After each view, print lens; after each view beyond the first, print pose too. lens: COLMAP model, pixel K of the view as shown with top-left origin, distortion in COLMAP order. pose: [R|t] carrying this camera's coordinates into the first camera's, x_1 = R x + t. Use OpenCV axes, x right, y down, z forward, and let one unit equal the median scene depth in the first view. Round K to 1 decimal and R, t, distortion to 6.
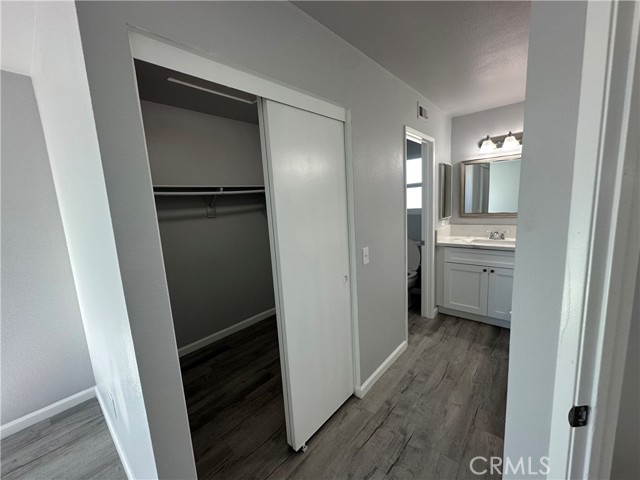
lens RADIAL K [[257.2, 0, 320.0], [0, 257.2, 240.1], [0, 0, 1]] dist [-0.002715, 0.000226]
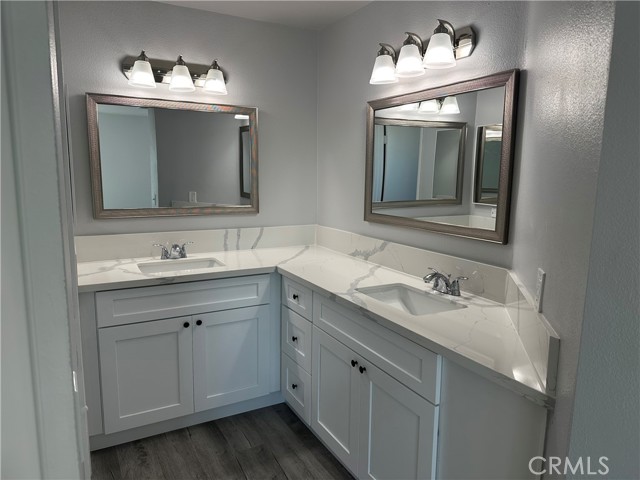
lens RADIAL K [[444.7, 0, 320.1], [0, 444.7, 240.3], [0, 0, 1]] dist [0.001169, -0.001383]
pose [[0.328418, -0.076232, 0.941451, -0.060453], [0.110390, 0.993005, 0.041898, -0.046863], [-0.938059, 0.090167, 0.334536, 0.426586]]
